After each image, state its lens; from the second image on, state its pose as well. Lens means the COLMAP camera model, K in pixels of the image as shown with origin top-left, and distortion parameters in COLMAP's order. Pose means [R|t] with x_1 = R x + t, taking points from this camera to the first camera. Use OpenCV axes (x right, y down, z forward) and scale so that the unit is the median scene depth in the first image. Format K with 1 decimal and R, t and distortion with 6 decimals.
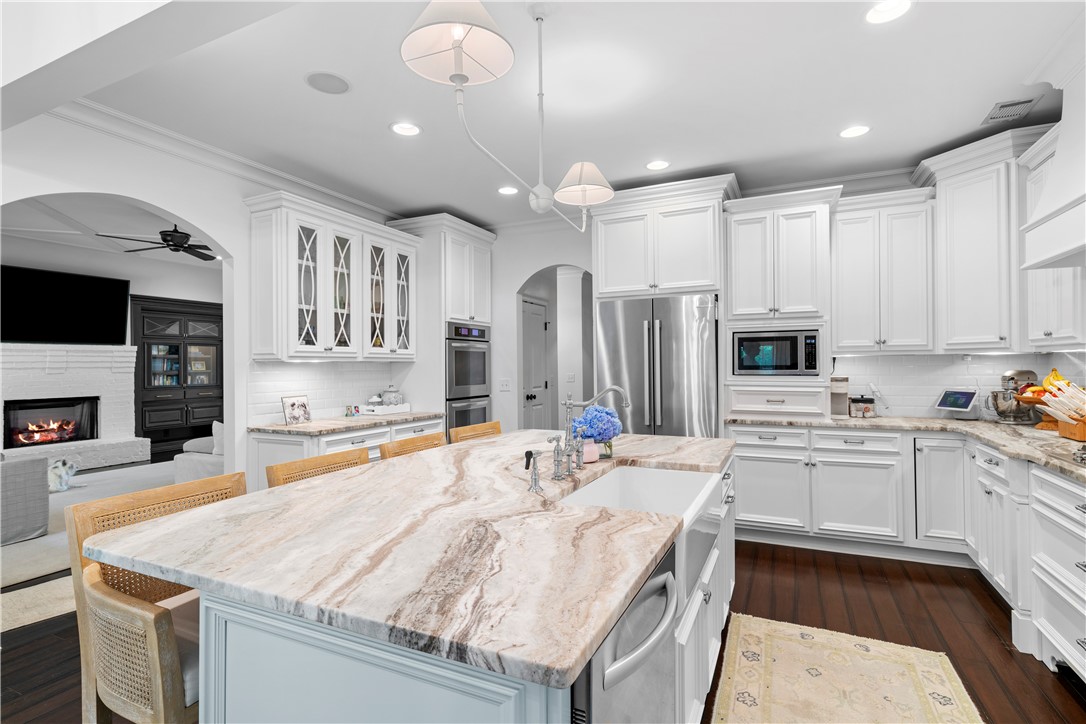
lens RADIAL K [[531.2, 0, 542.6], [0, 531.2, 360.4], [0, 0, 1]] dist [-0.000028, 0.000022]
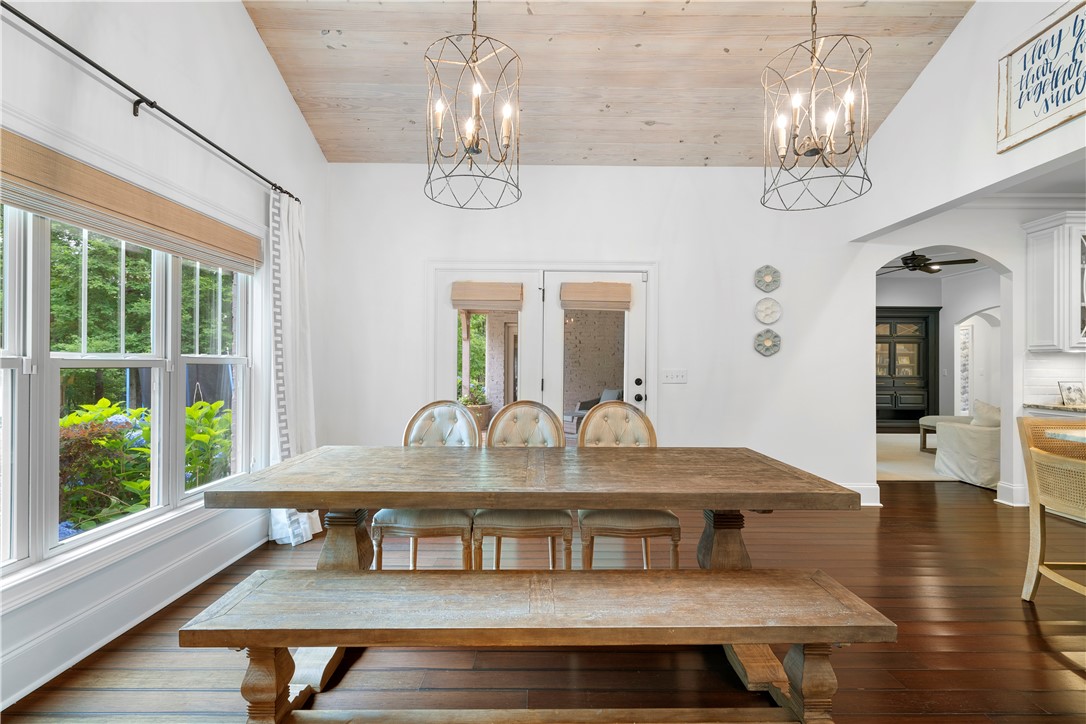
lens RADIAL K [[491.0, 0, 543.5], [0, 491.0, 361.4], [0, 0, 1]] dist [-0.002009, -0.000082]
pose [[0.434730, 0.006256, -0.900539, -0.000410], [-0.002881, 0.999980, 0.005556, 0.013717], [0.900556, 0.000179, 0.434740, -0.344330]]
